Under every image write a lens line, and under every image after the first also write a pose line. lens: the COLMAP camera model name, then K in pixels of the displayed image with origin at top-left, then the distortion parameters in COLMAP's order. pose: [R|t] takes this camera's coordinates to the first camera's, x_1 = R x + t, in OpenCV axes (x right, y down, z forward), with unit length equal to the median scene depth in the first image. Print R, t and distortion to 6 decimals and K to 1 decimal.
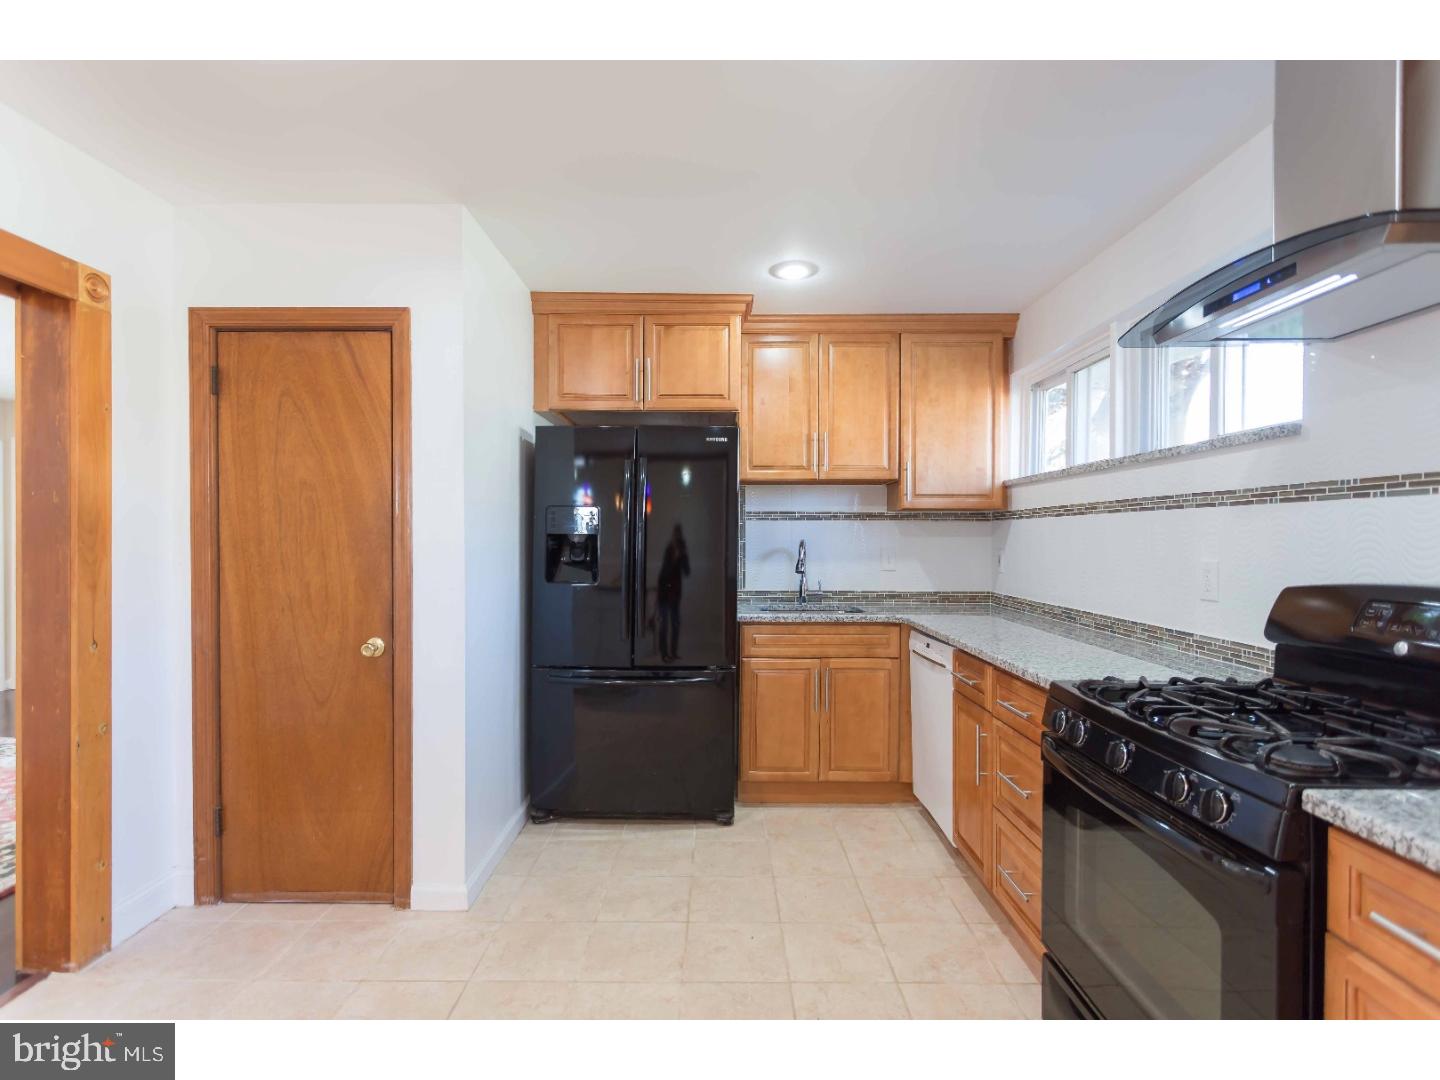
lens RADIAL K [[698.1, 0, 725.8], [0, 698.1, 539.4], [0, 0, 1]] dist [-0.000727, 0.000597]
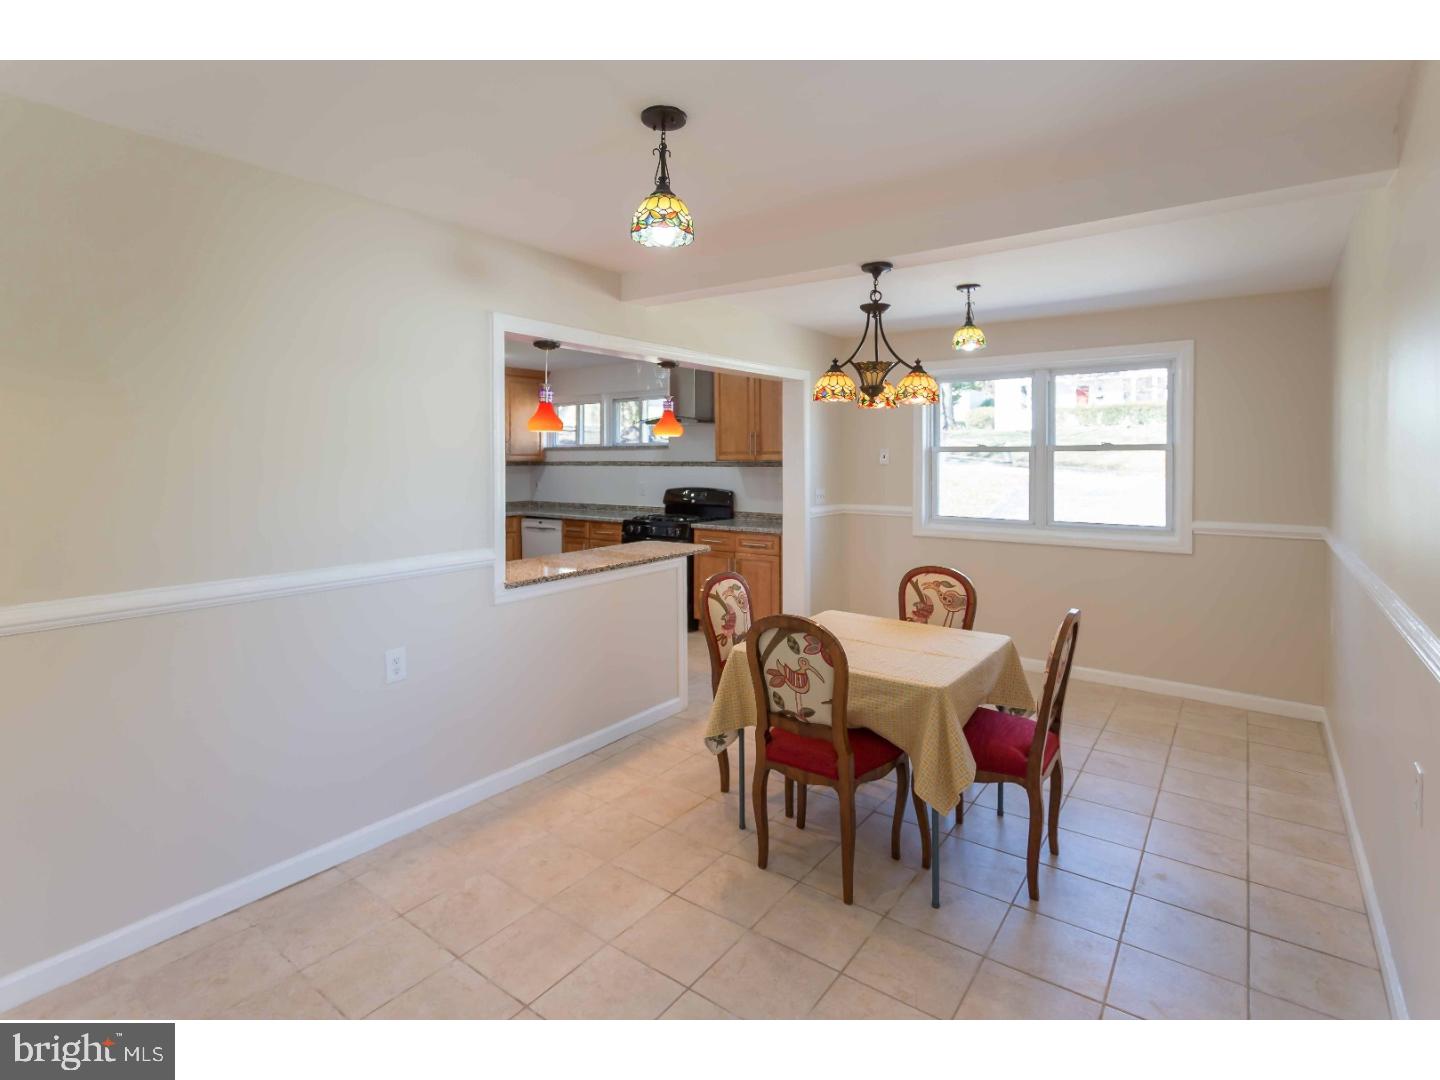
lens RADIAL K [[698.1, 0, 734.9], [0, 698.1, 464.6], [0, 0, 1]] dist [-0.000727, 0.000597]
pose [[0.581005, -0.014116, 0.813778, -1.535650], [0.008990, 0.999900, 0.010925, -0.077621], [-0.813850, 0.000969, 0.581074, -1.111824]]
